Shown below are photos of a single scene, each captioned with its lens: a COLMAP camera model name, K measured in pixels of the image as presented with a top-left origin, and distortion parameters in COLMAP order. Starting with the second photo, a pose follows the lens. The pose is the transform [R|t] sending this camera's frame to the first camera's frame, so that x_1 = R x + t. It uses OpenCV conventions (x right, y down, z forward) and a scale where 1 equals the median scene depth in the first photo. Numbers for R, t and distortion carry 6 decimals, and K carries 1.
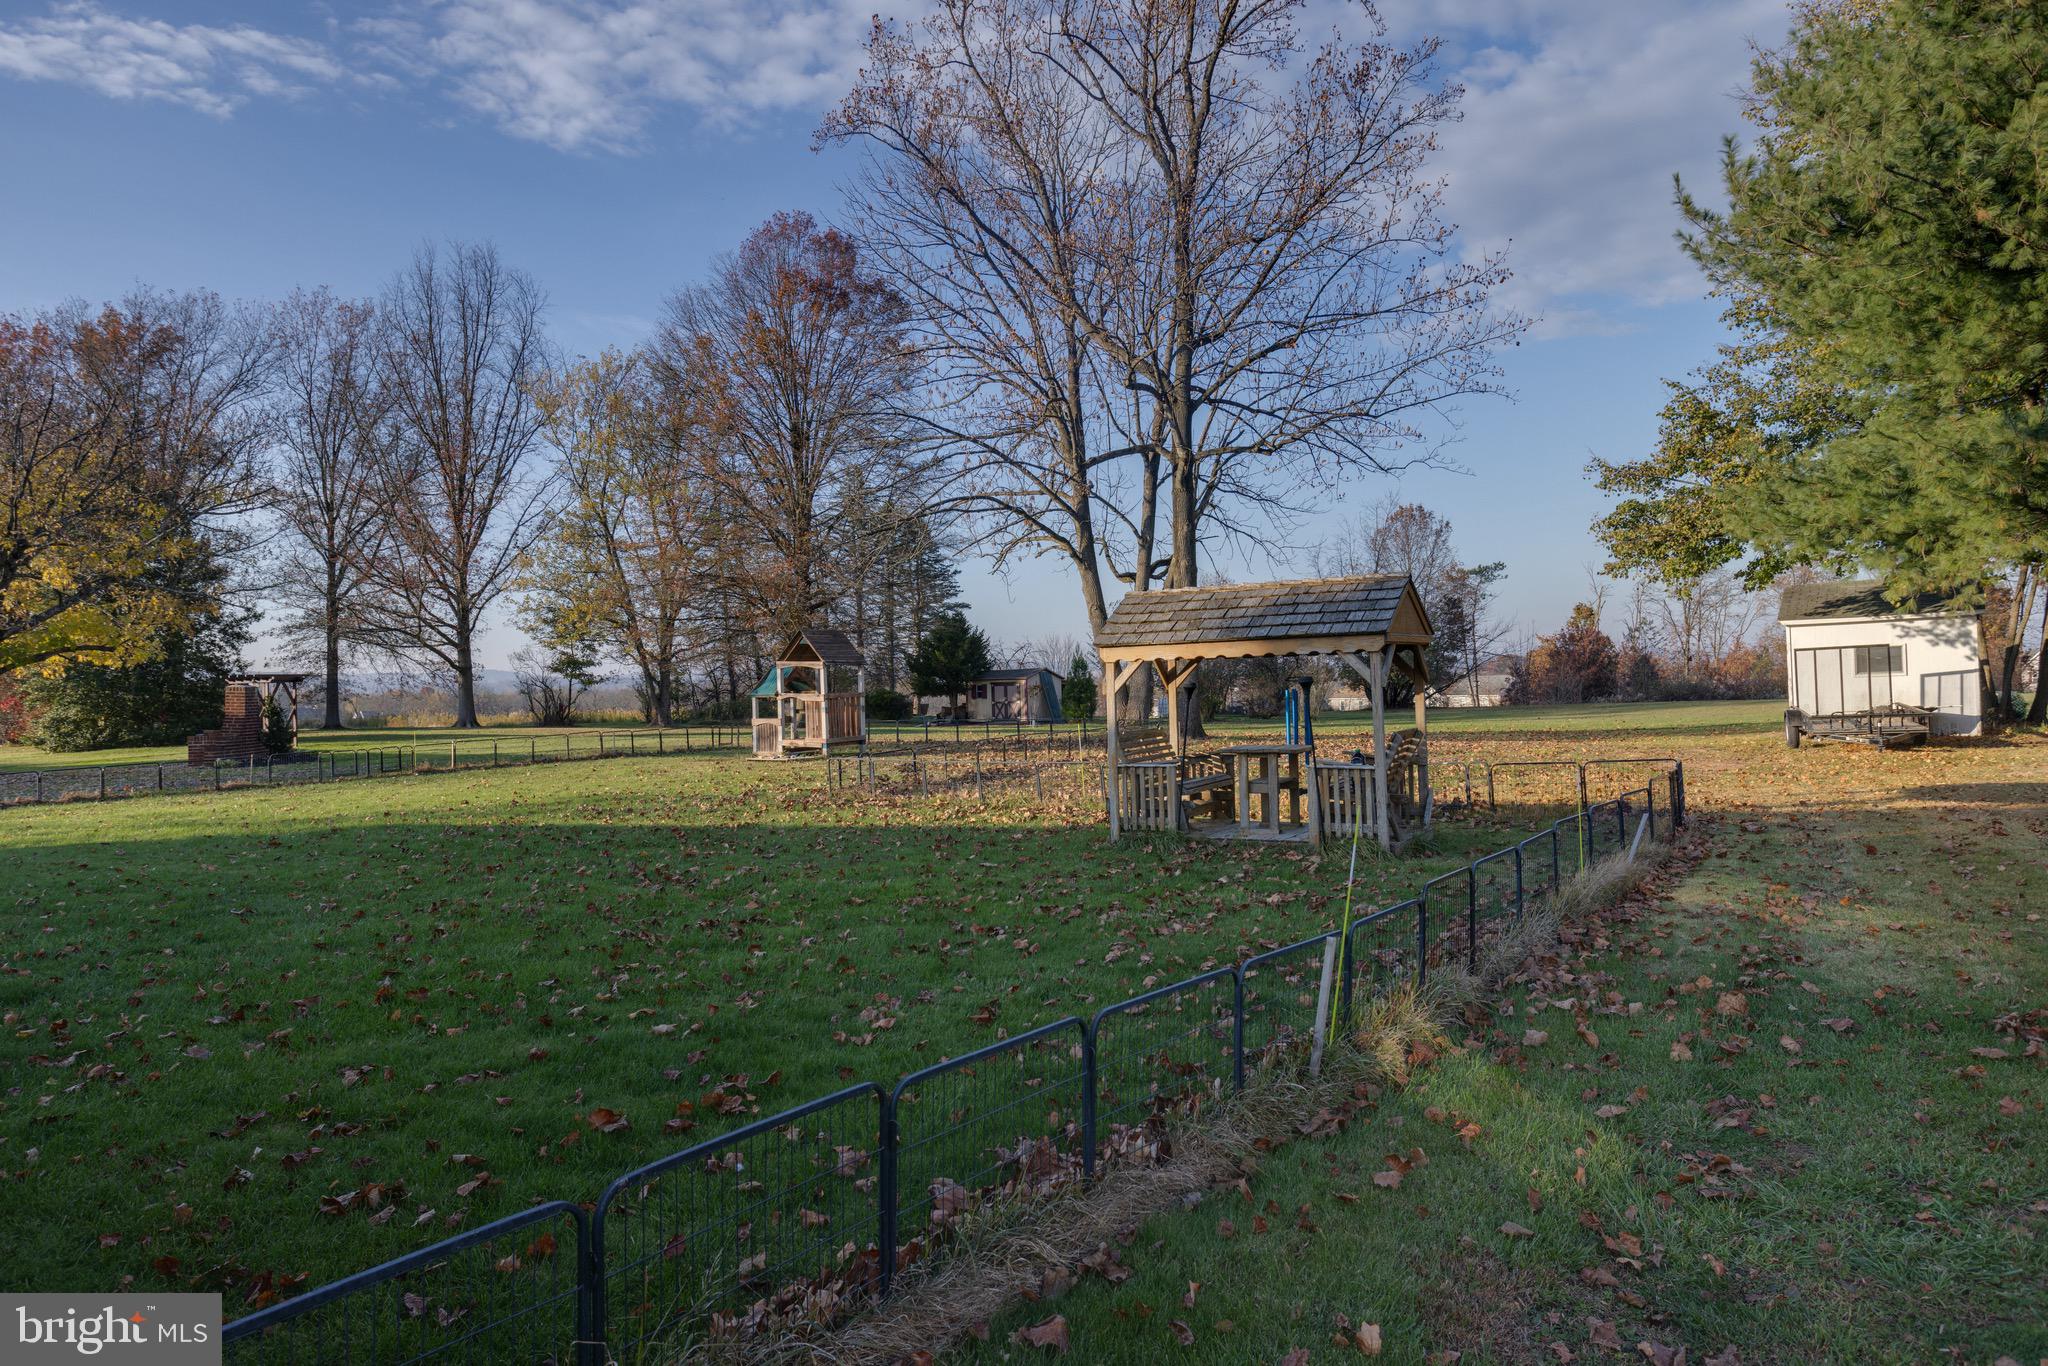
lens RADIAL K [[1328.5, 0, 1024.0], [0, 1328.5, 683.0], [0, 0, 1]] dist [0.027407, 0.000181]
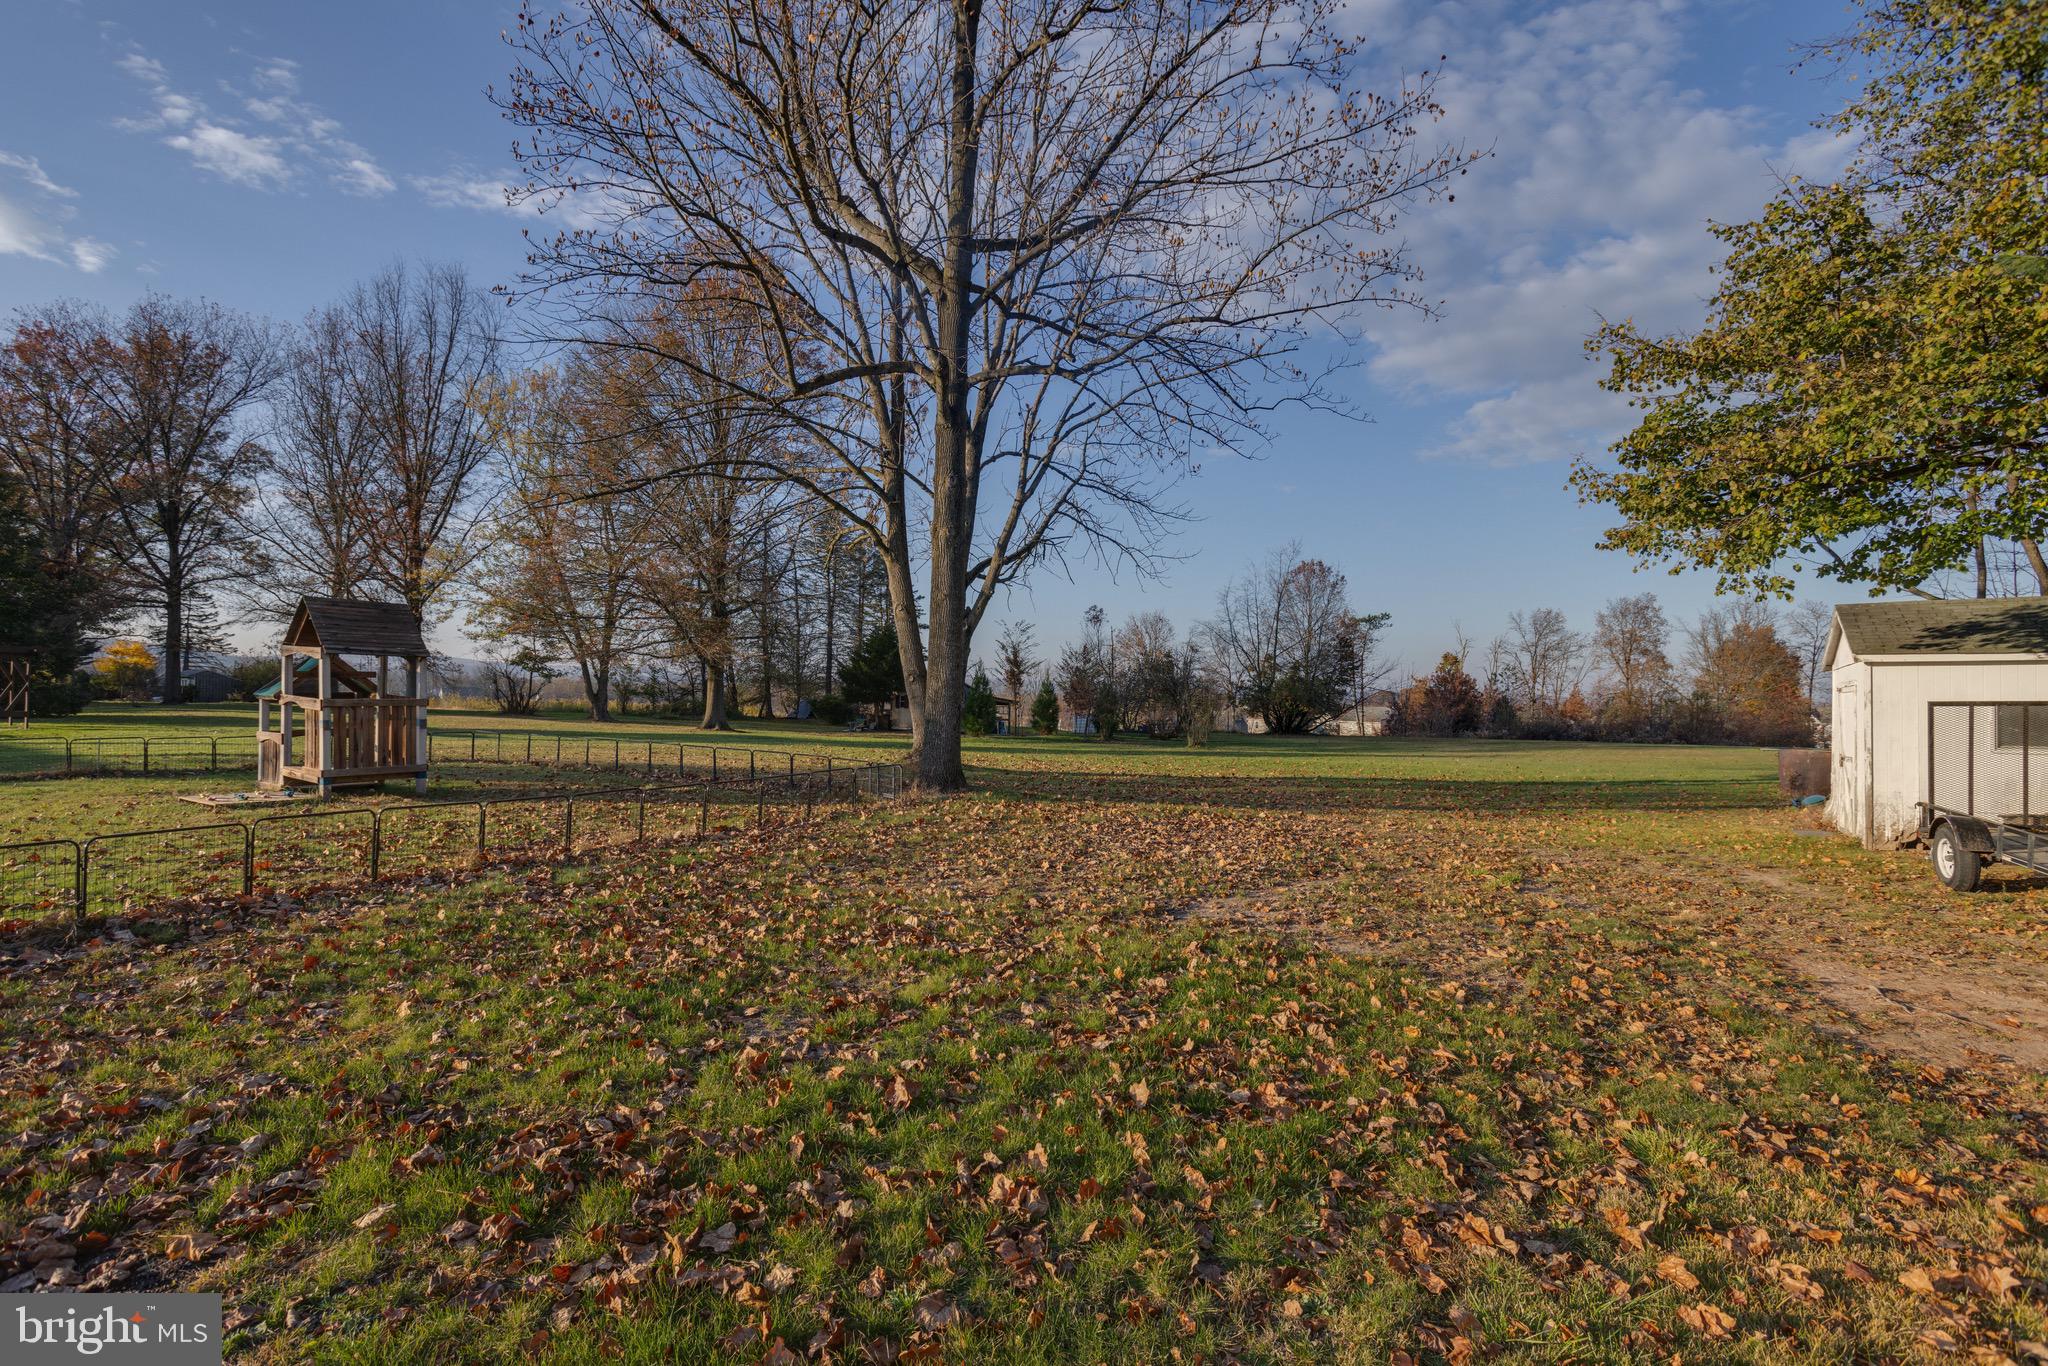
lens RADIAL K [[977.2, 0, 1014.1], [0, 977.2, 685.2], [0, 0, 1]] dist [-0.052516, 0.036908]
pose [[0.998719, 0.047553, -0.017265, 0.078104], [-0.047717, 0.998819, -0.009184, -0.004252], [0.016808, 0.009996, 0.999809, 0.233252]]
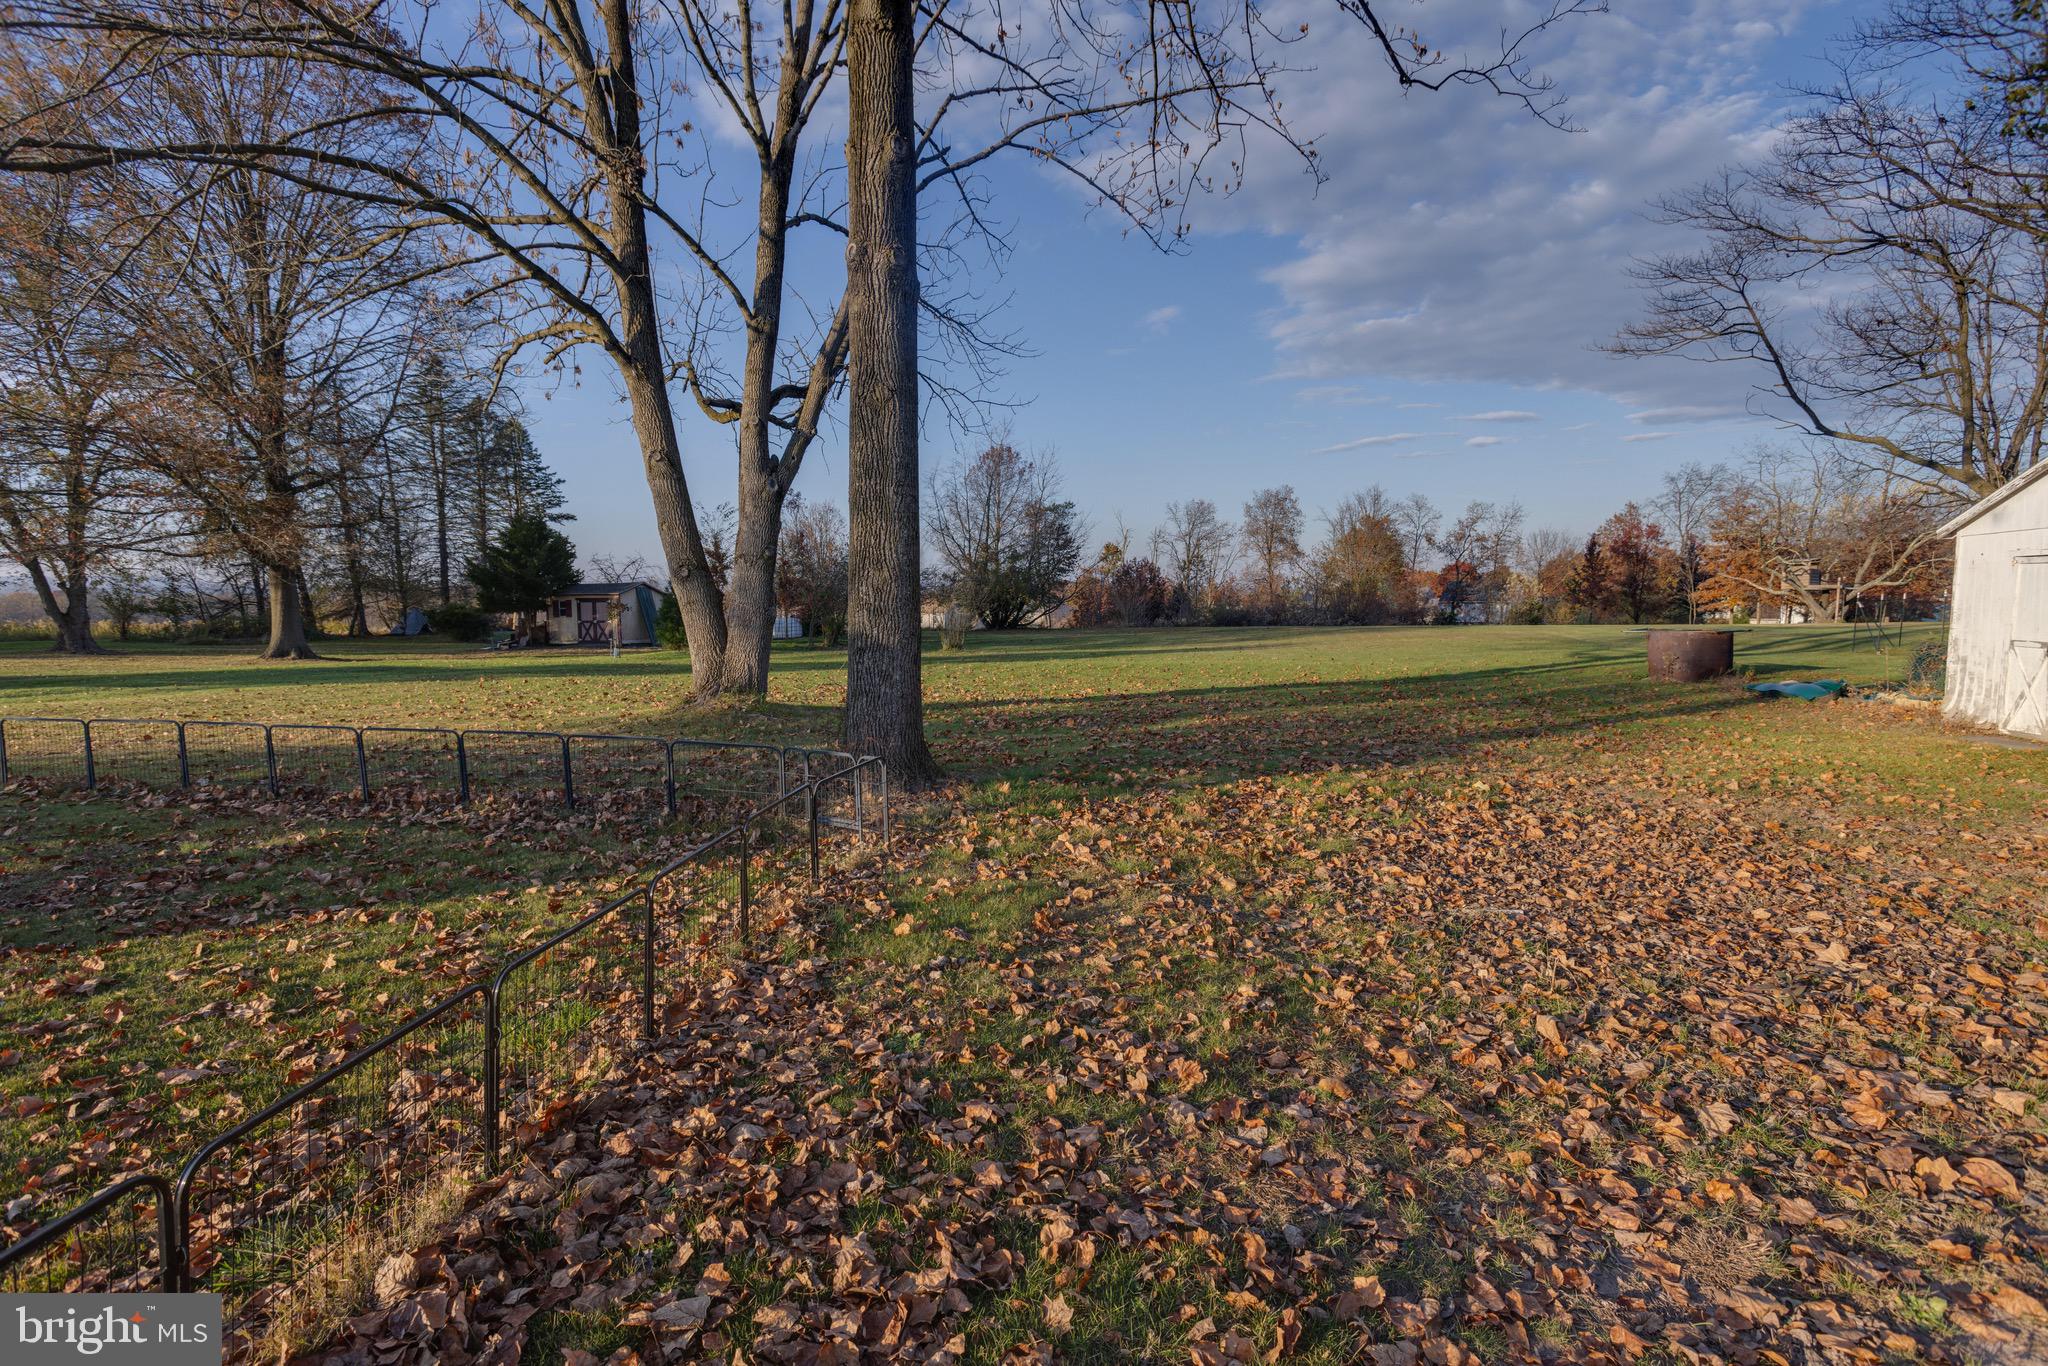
lens RADIAL K [[977.2, 0, 1014.1], [0, 977.2, 685.2], [0, 0, 1]] dist [-0.052516, 0.036908]
pose [[0.940837, -0.011304, 0.338670, 0.031804], [-0.018520, 0.996234, 0.084701, -0.002757], [-0.338352, -0.085962, 0.937085, 0.351564]]
